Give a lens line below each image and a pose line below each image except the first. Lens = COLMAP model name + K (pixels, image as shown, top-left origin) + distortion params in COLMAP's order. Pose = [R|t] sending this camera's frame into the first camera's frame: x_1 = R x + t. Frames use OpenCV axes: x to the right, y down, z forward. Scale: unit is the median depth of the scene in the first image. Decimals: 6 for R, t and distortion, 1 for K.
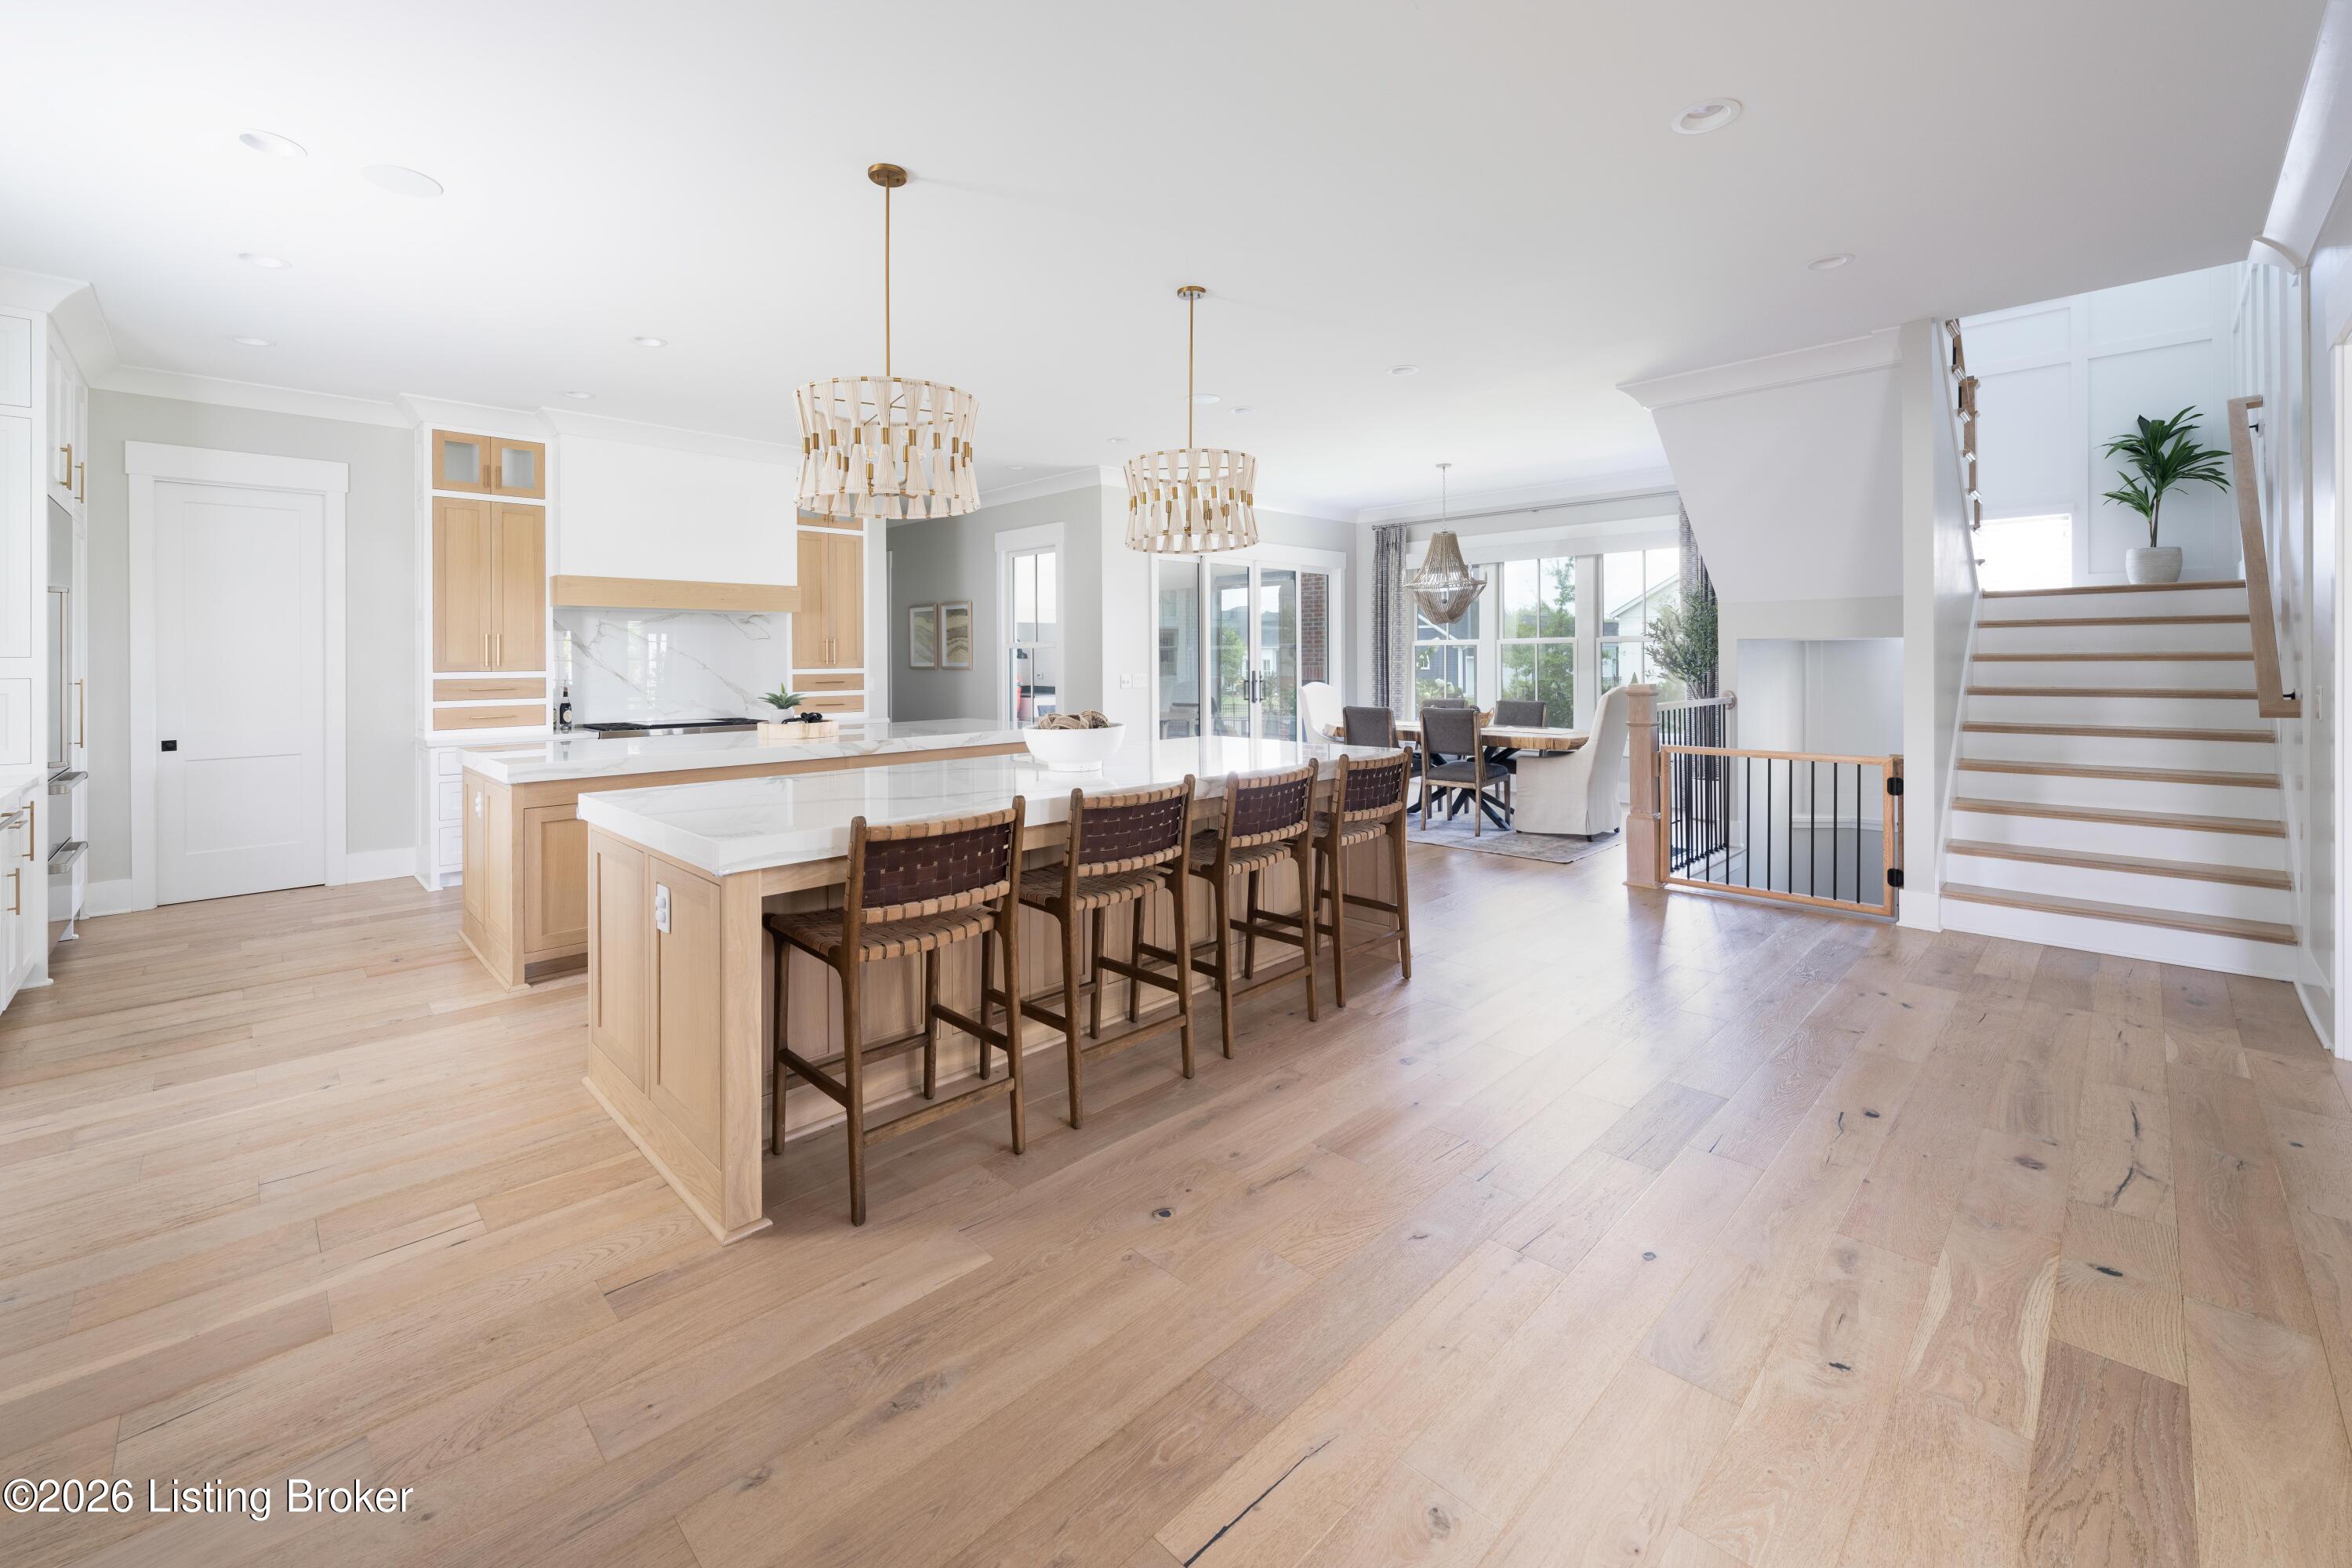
lens RADIAL K [[959.1, 0, 1169.3], [0, 959.1, 663.7], [0, 0, 1]] dist [0.001724, 0.000165]
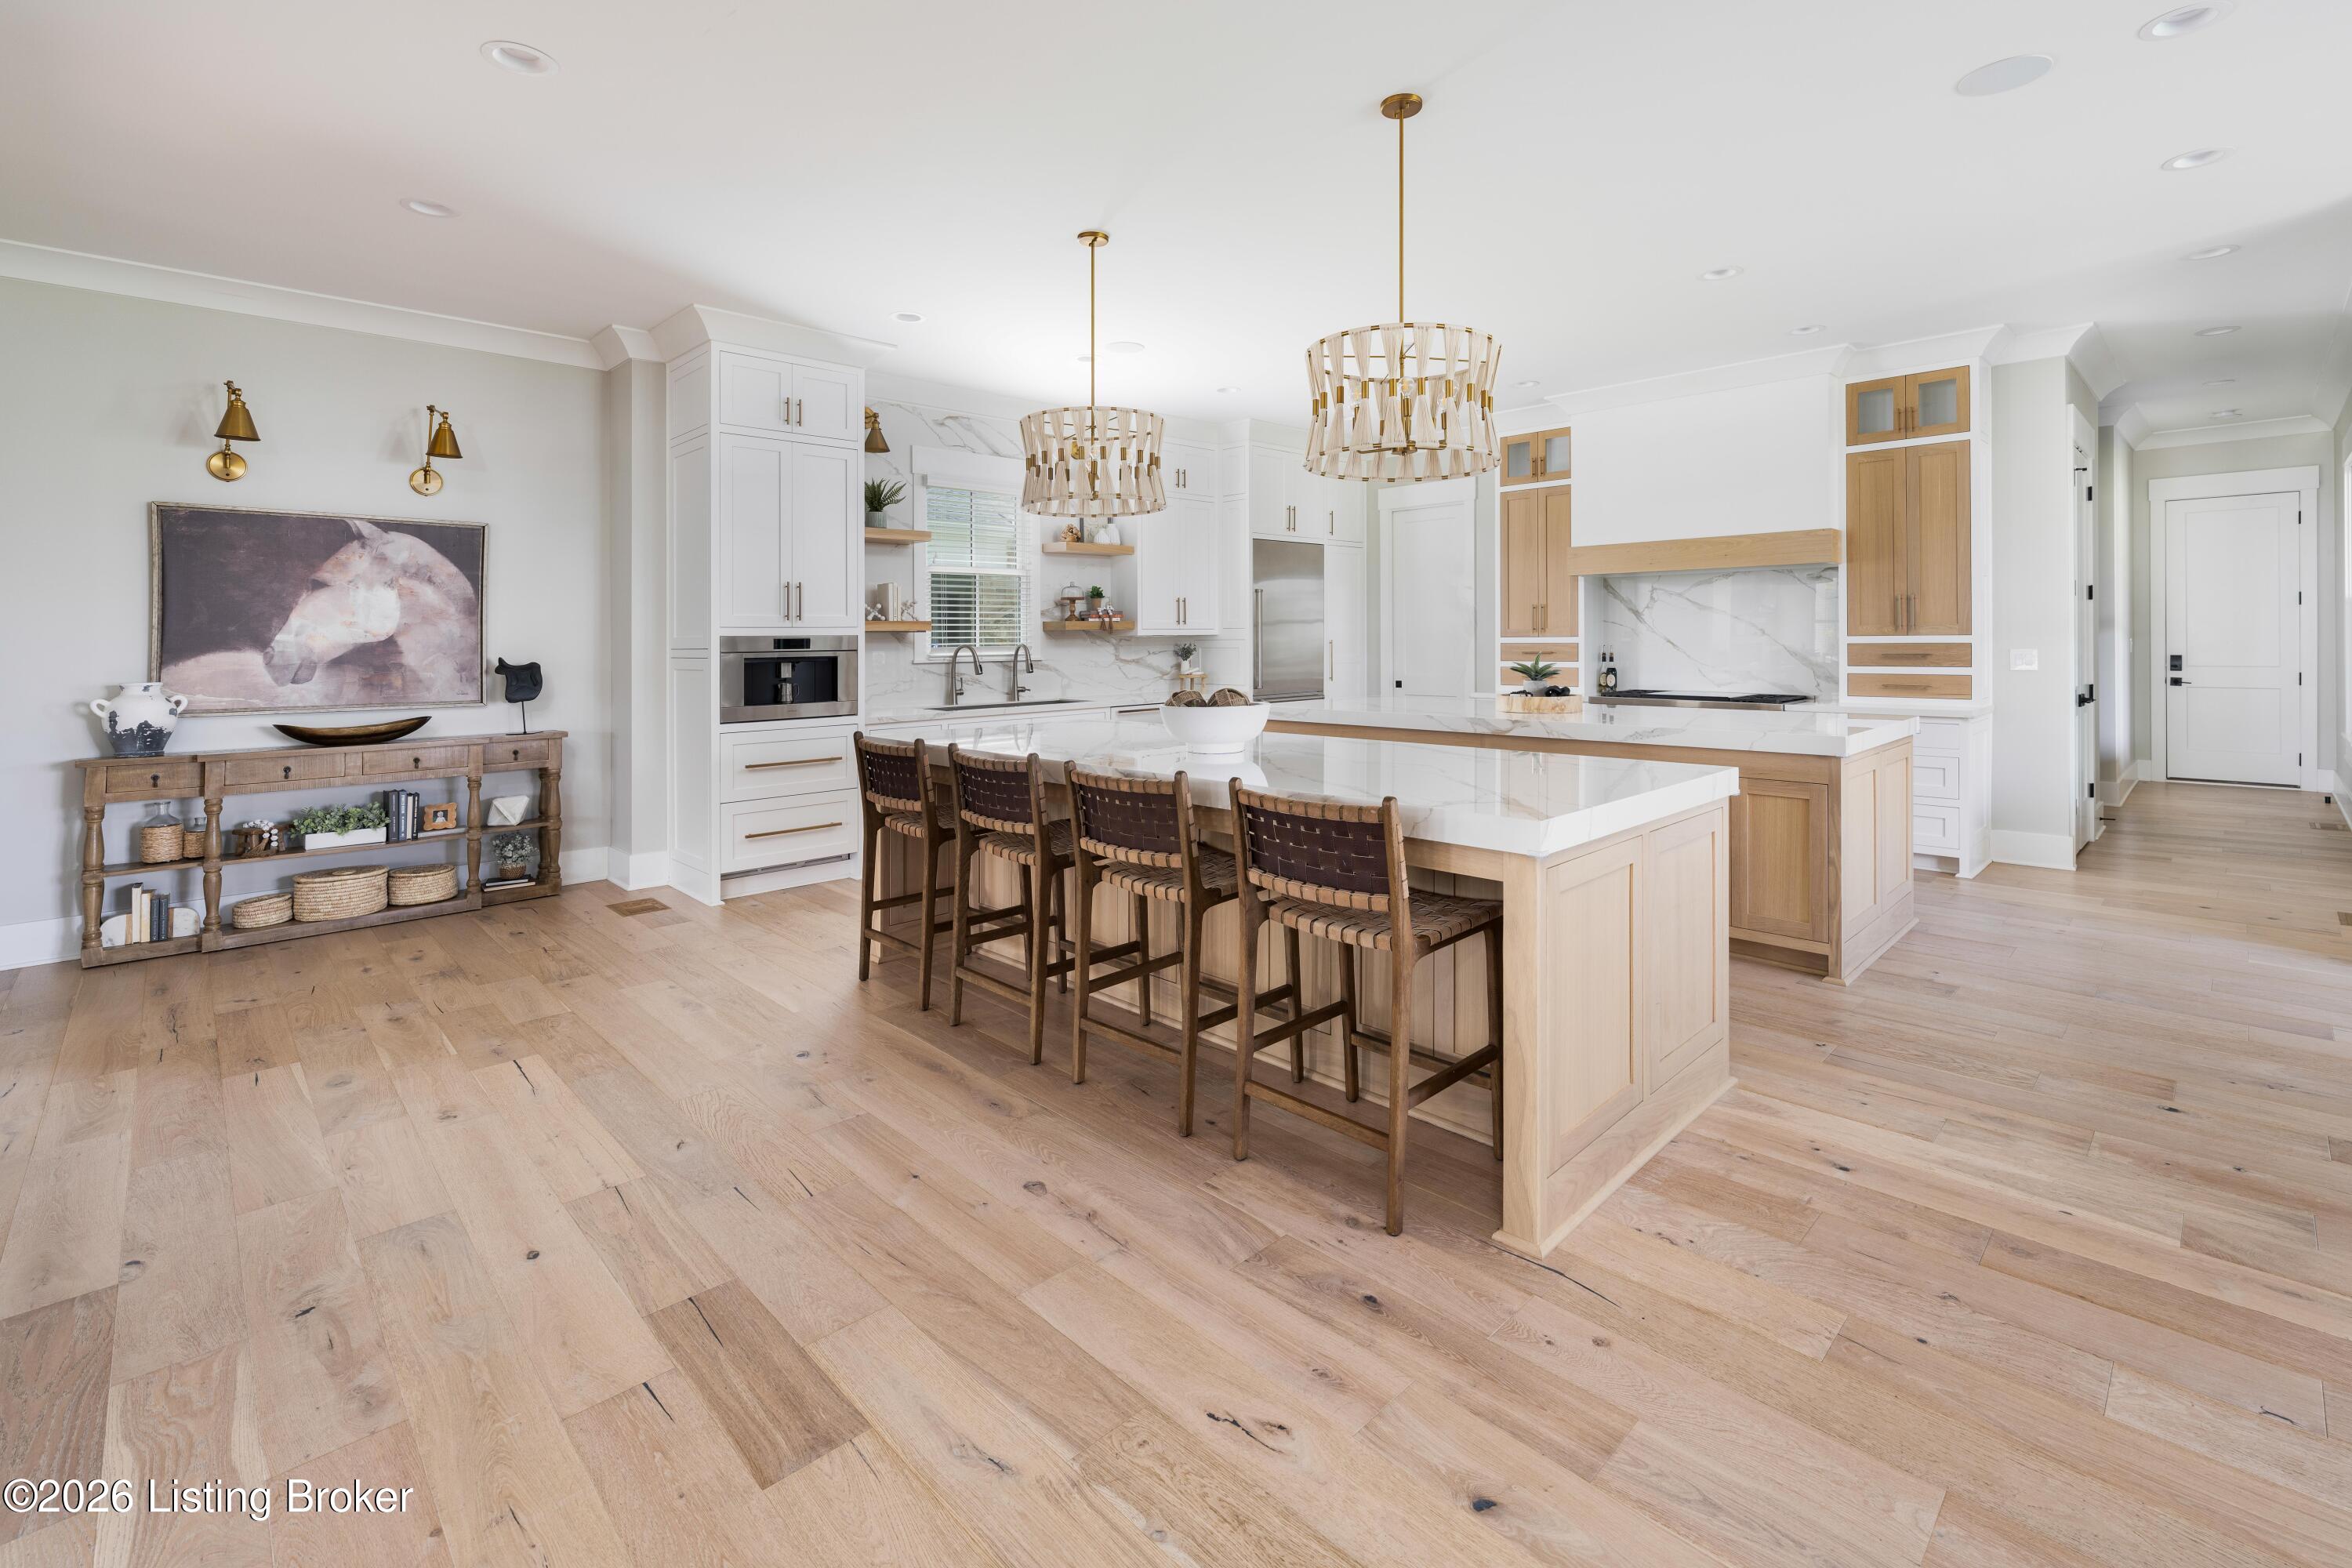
lens RADIAL K [[1037.4, 0, 1174.7], [0, 1037.4, 648.5], [0, 0, 1]] dist [-0.001876, -0.000147]
pose [[-0.013416, 0.019494, -0.999720, 0.554678], [0.005708, 0.999795, 0.019419, -0.004826], [0.999894, -0.005446, -0.013524, 0.605538]]
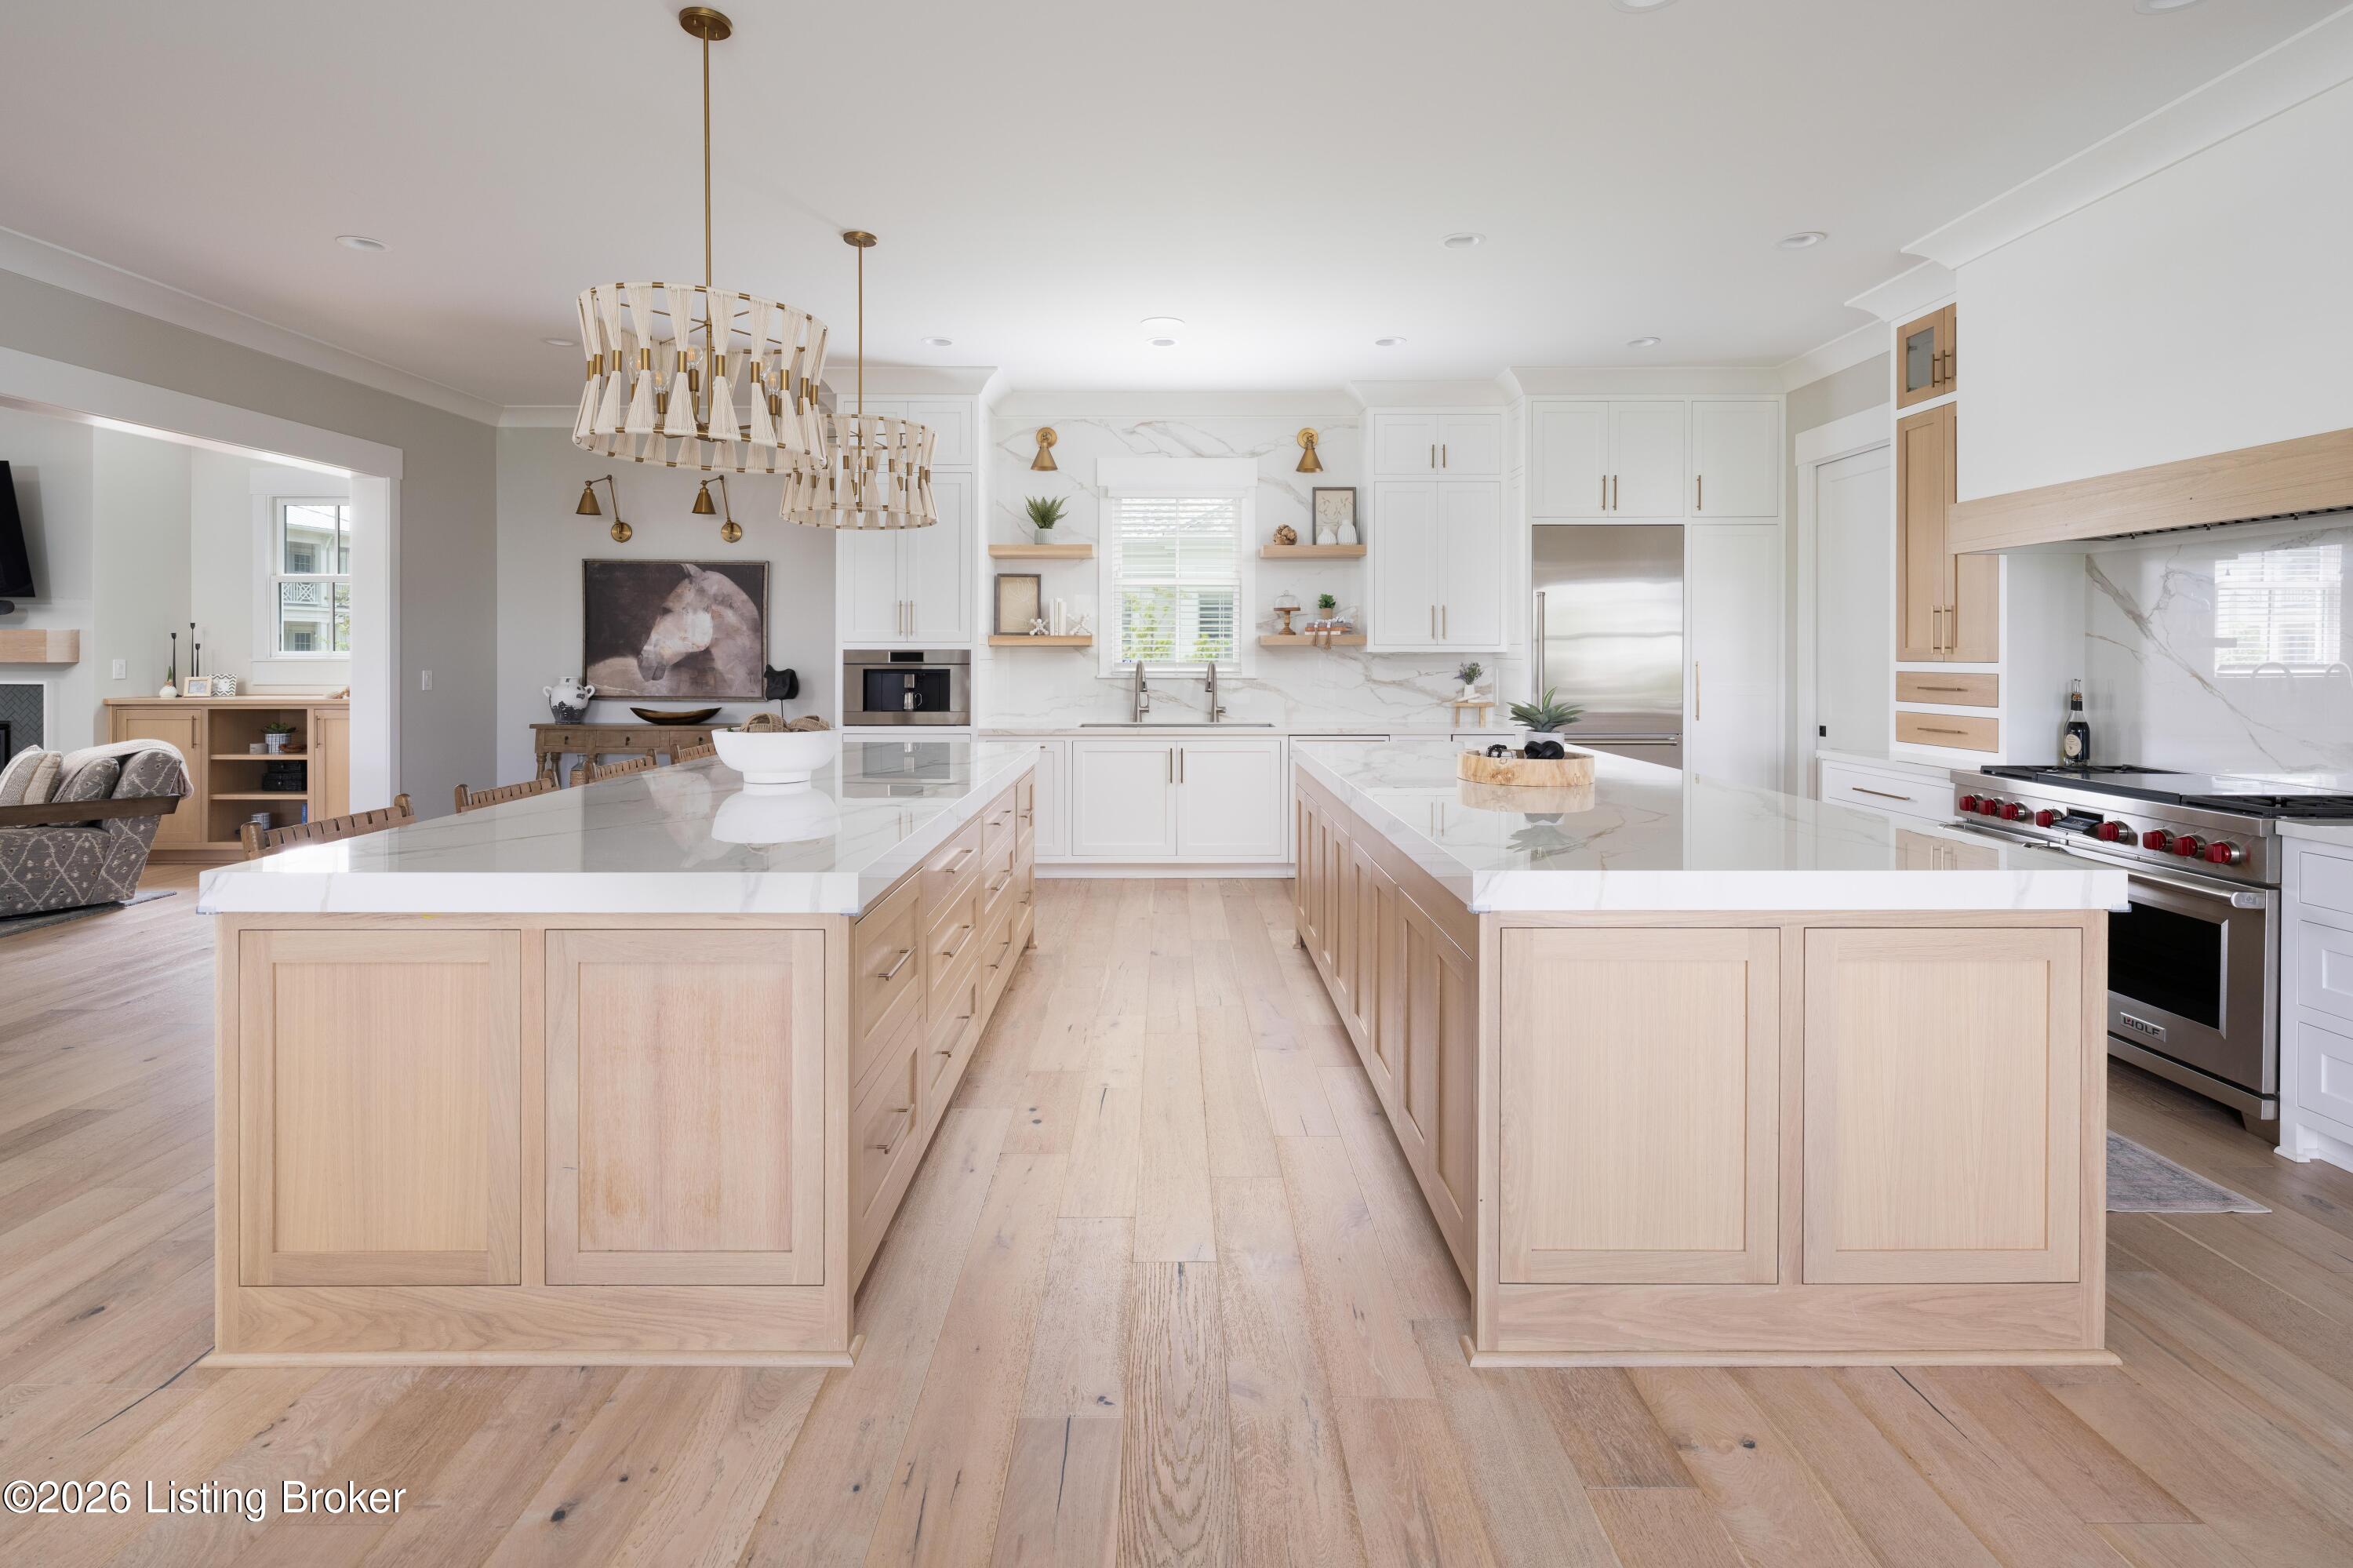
lens RADIAL K [[1093.5, 0, 1173.3], [0, 1093.5, 654.2], [0, 0, 1]] dist [-0.001502, -0.000451]
pose [[-0.703054, 0.008393, -0.711087, 0.209574], [0.001740, 0.999948, 0.010082, -0.005955], [0.711134, 0.005851, -0.703032, 1.194680]]
